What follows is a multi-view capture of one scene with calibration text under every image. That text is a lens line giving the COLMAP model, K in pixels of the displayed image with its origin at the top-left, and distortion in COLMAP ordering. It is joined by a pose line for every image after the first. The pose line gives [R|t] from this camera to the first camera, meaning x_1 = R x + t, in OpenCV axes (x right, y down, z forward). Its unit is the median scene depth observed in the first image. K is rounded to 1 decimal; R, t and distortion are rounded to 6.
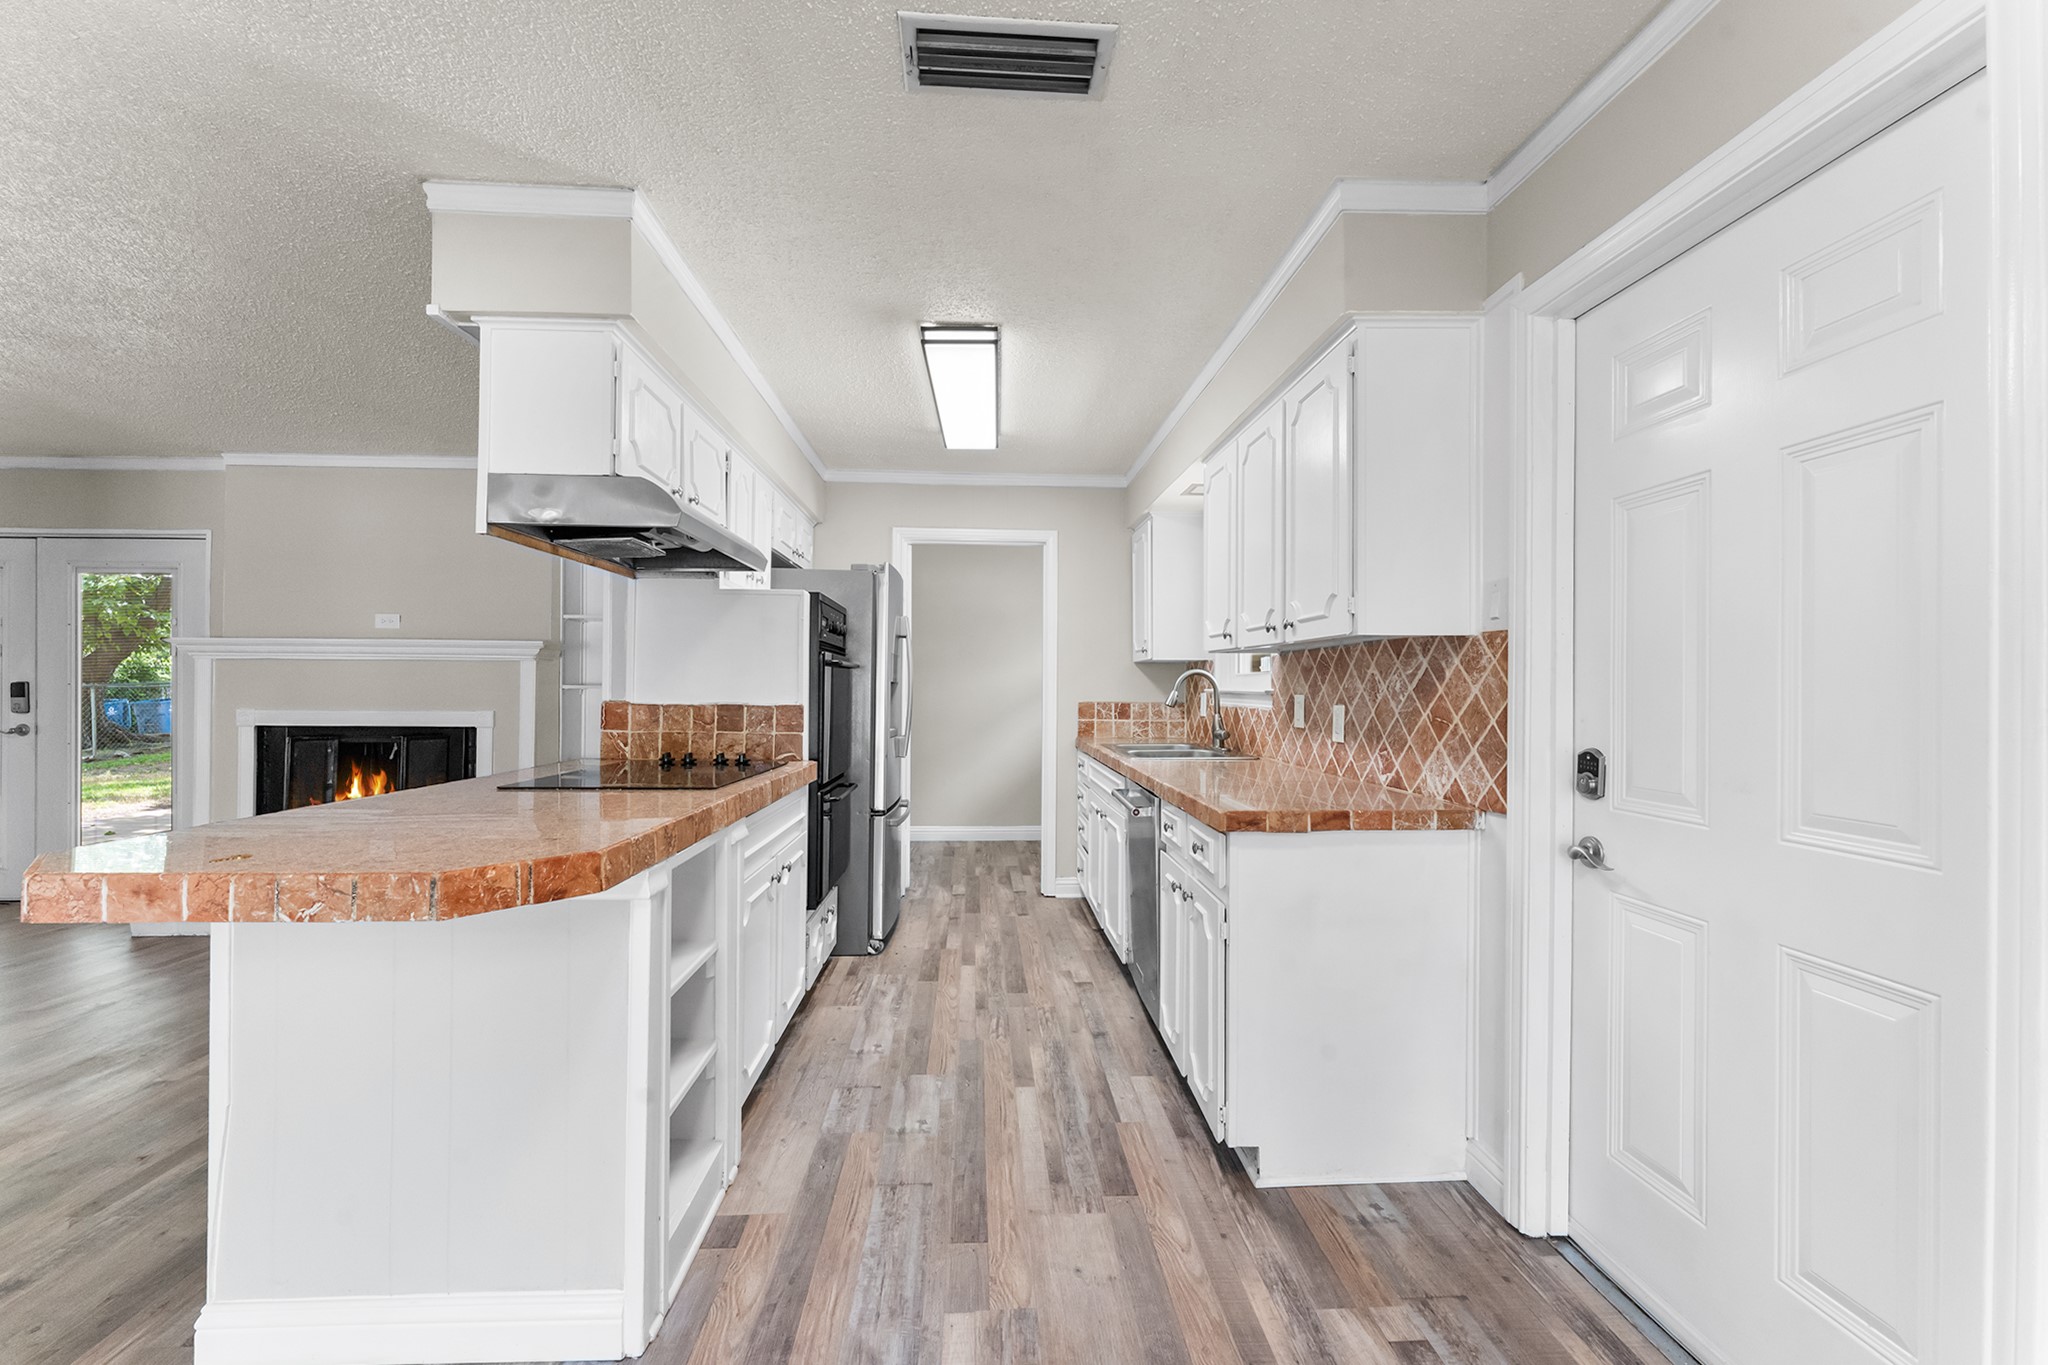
lens RADIAL K [[818.0, 0, 1017.9], [0, 818.0, 694.3], [0, 0, 1]] dist [-0.000709, -0.001151]
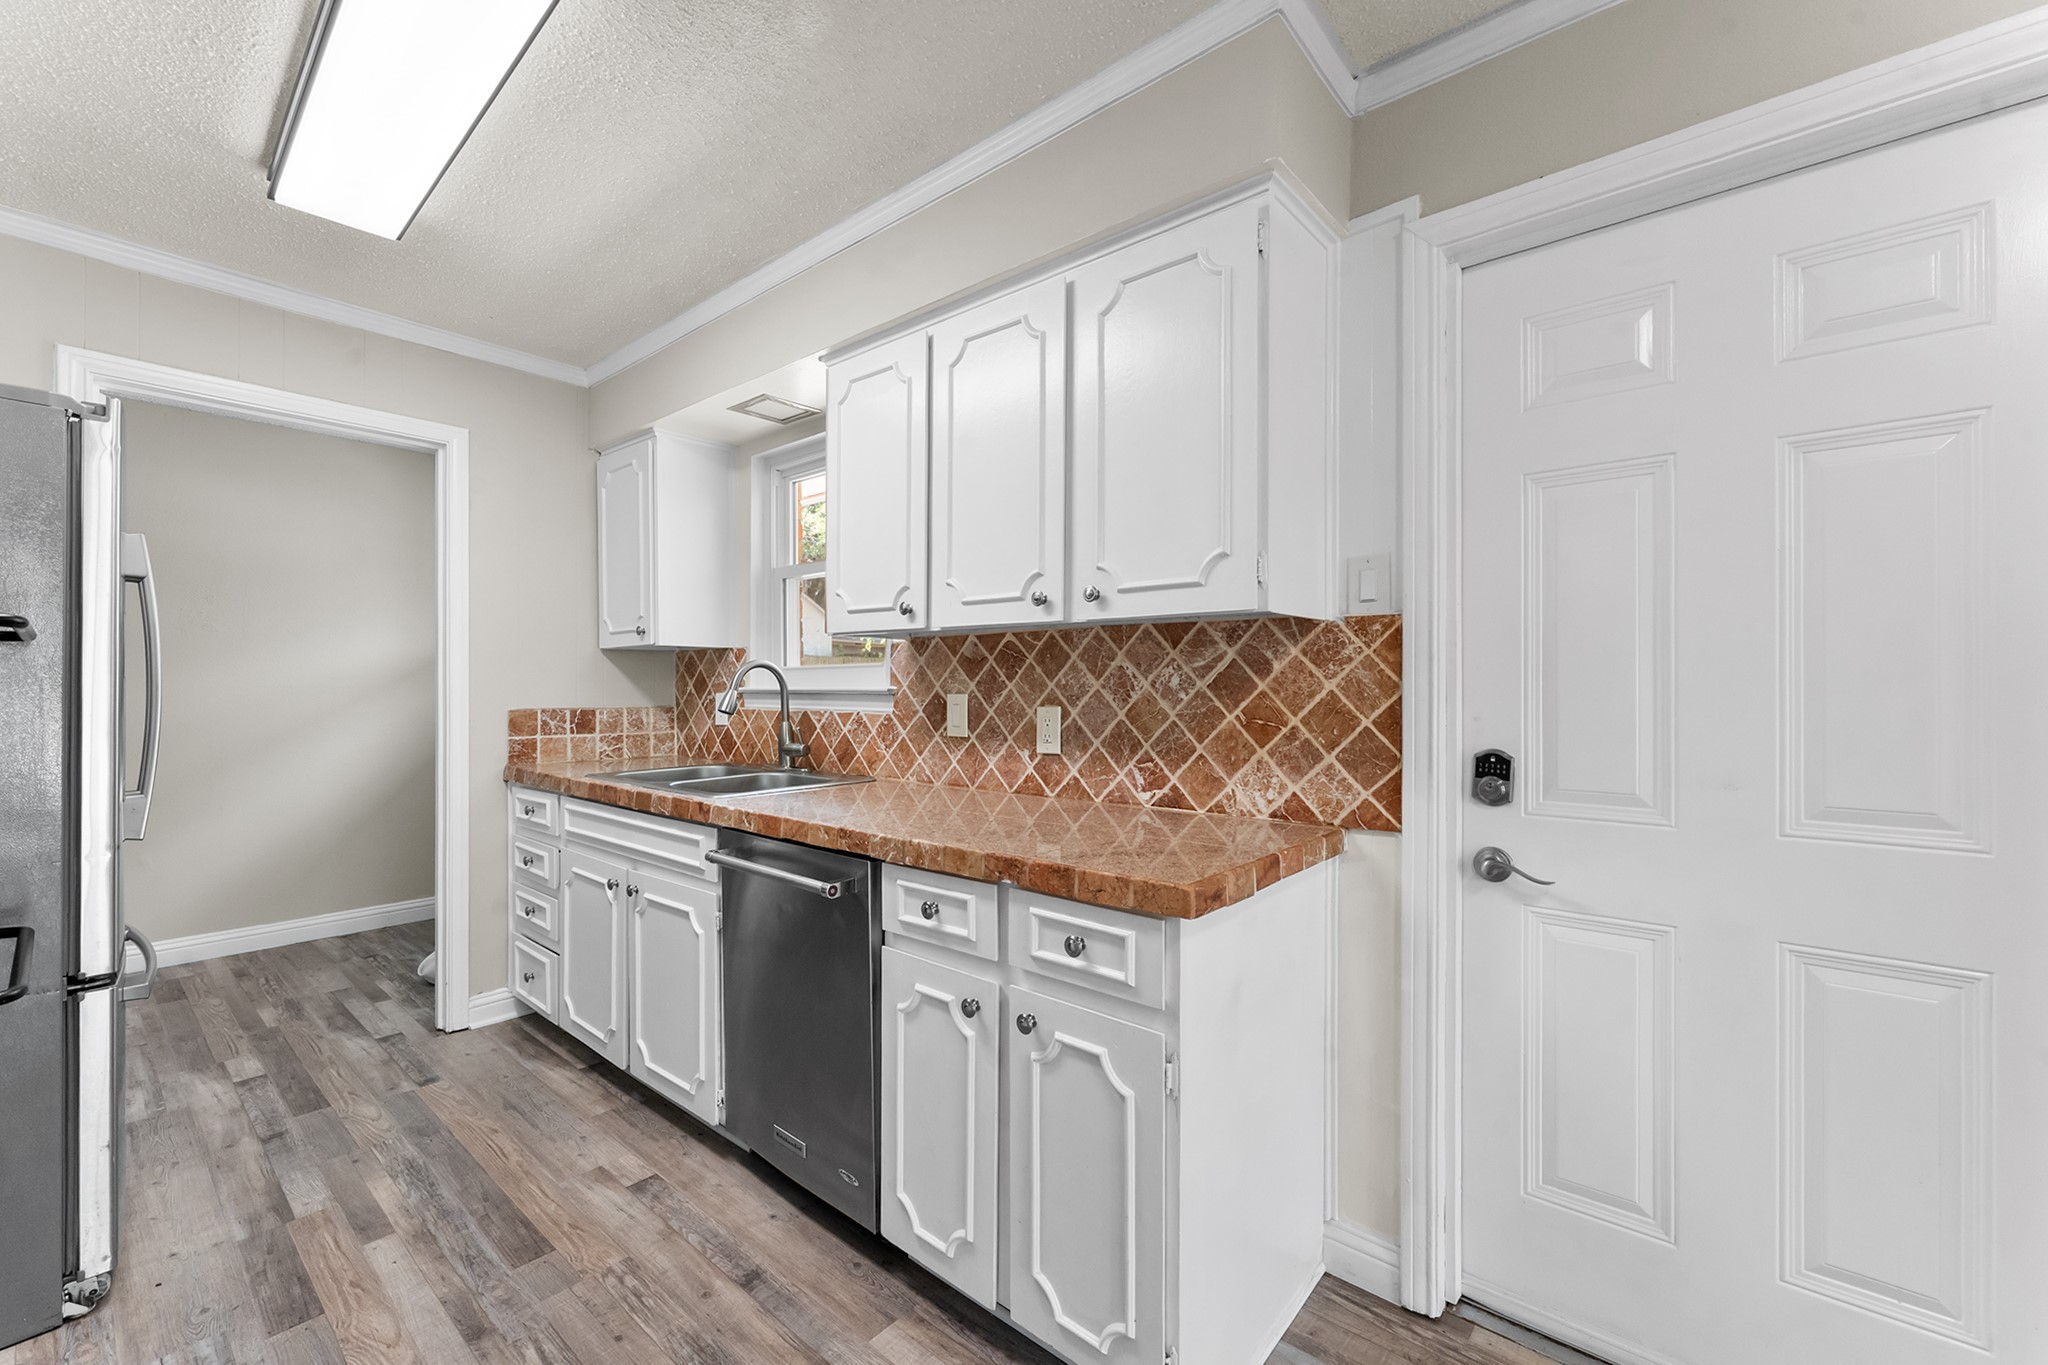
lens RADIAL K [[818.0, 0, 1002.6], [0, 818.0, 694.8], [0, 0, 1]] dist [-0.000709, -0.001151]
pose [[0.687120, -0.011306, 0.726456, -0.192011], [0.010161, 0.999931, 0.005952, -0.002987], [-0.726473, 0.003291, 0.687188, 0.456069]]
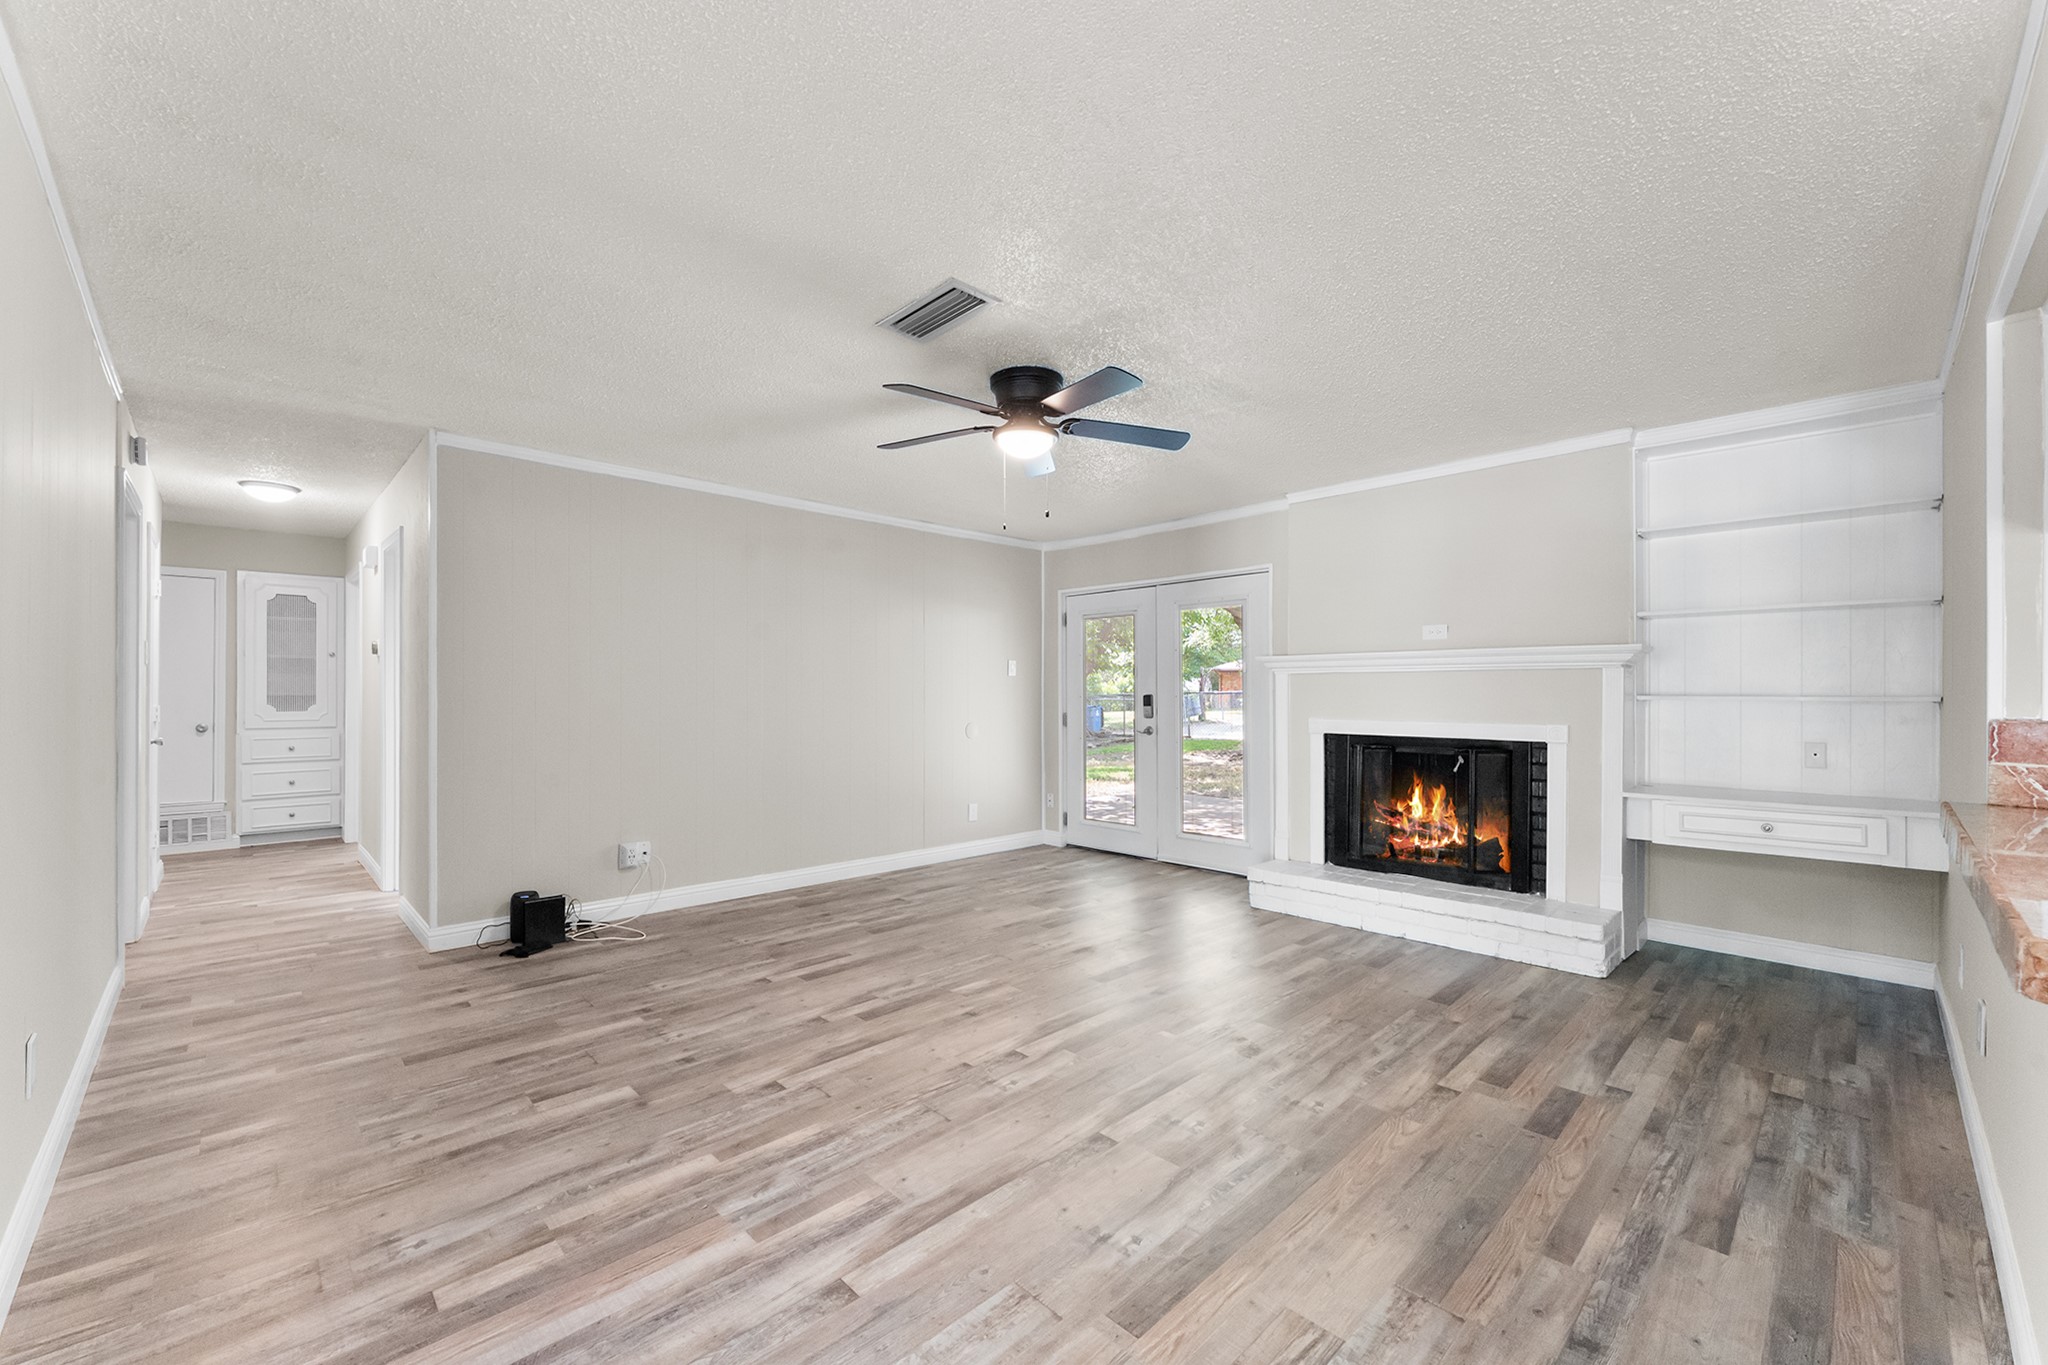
lens RADIAL K [[818.0, 0, 1019.7], [0, 818.0, 700.0], [0, 0, 1]] dist [-0.000709, -0.001151]
pose [[0.654506, -0.000983, -0.756056, -0.522680], [-0.002373, 0.999992, -0.003354, -0.003399], [0.756053, 0.003989, 0.654498, -0.051187]]
